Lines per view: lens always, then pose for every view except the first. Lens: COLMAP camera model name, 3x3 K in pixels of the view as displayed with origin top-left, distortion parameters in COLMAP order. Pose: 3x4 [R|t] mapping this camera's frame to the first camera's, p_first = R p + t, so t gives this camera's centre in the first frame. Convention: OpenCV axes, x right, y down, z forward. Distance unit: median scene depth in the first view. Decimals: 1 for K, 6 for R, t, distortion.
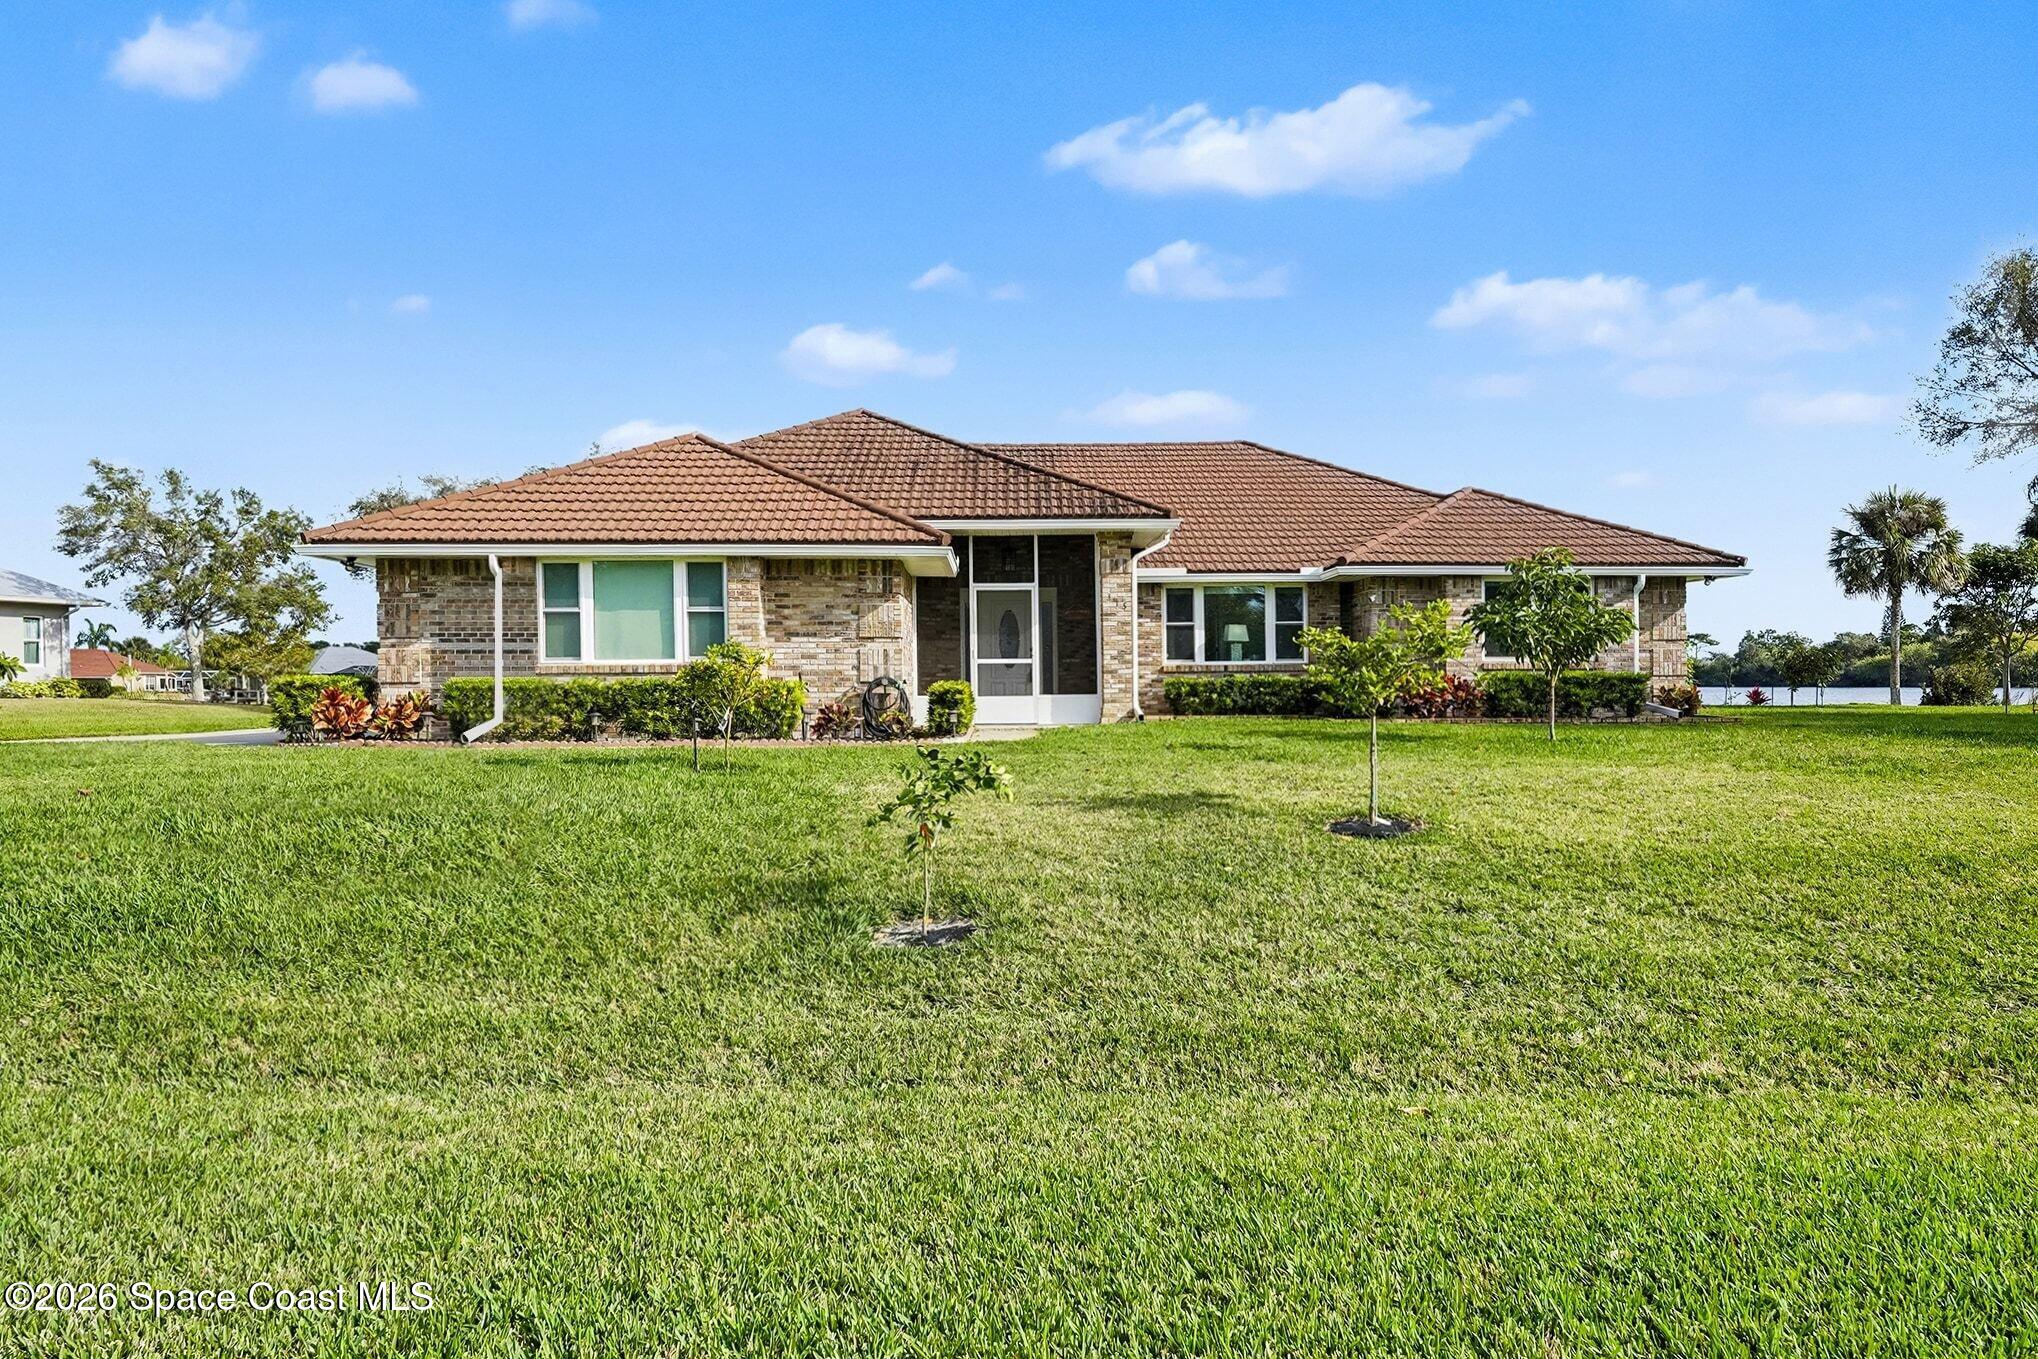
lens RADIAL K [[1360.9, 0, 1031.2], [0, 1360.9, 697.5], [0, 0, 1]] dist [-0.006919, -0.001439]
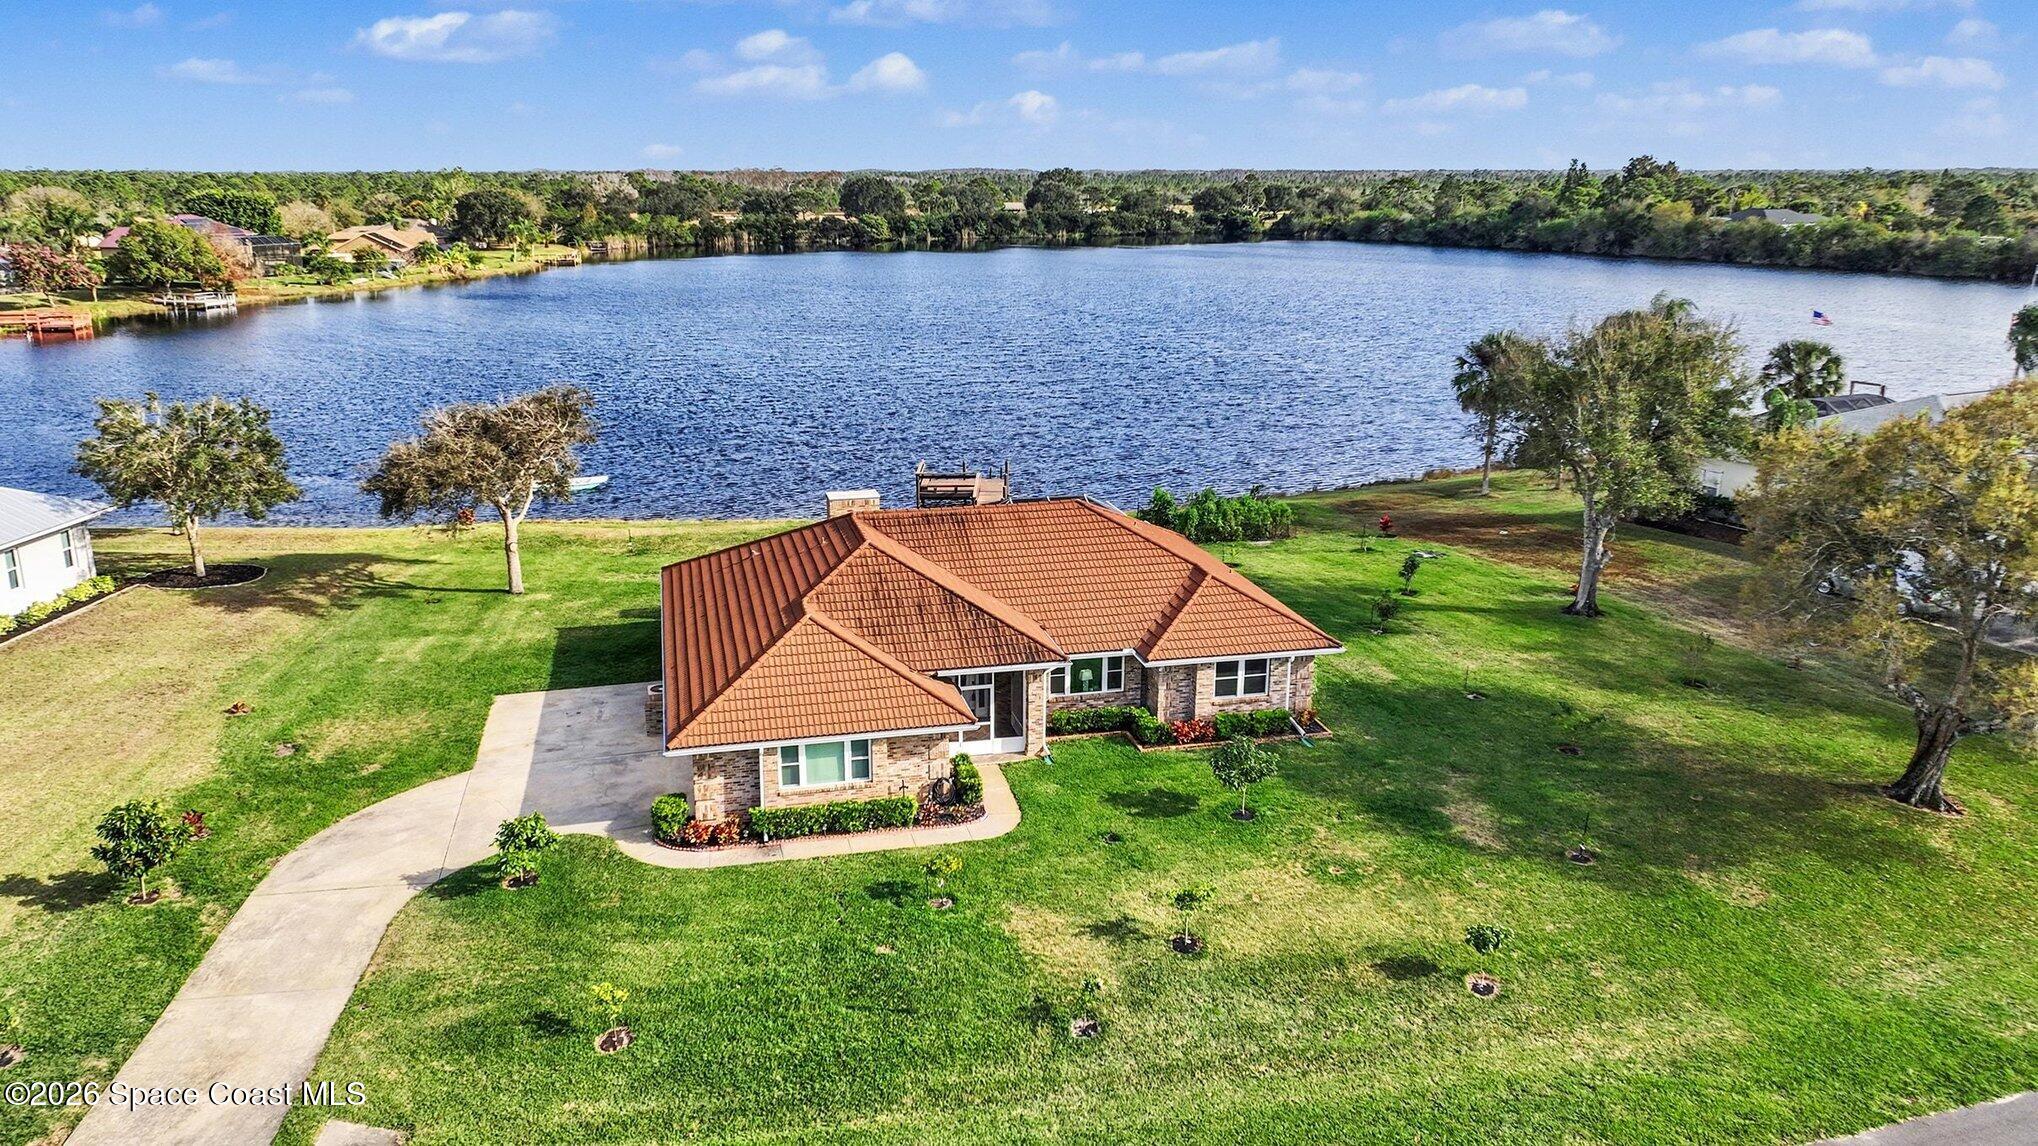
lens RADIAL K [[1521.0, 0, 1008.7], [0, 1521.0, 578.8], [0, 0, 1]] dist [0.007067, 0.000380]
pose [[0.979116, -0.057380, 0.195038, -0.384316], [0.002383, 0.962517, 0.271209, -0.810423], [-0.203289, -0.265080, 0.942553, -0.985399]]
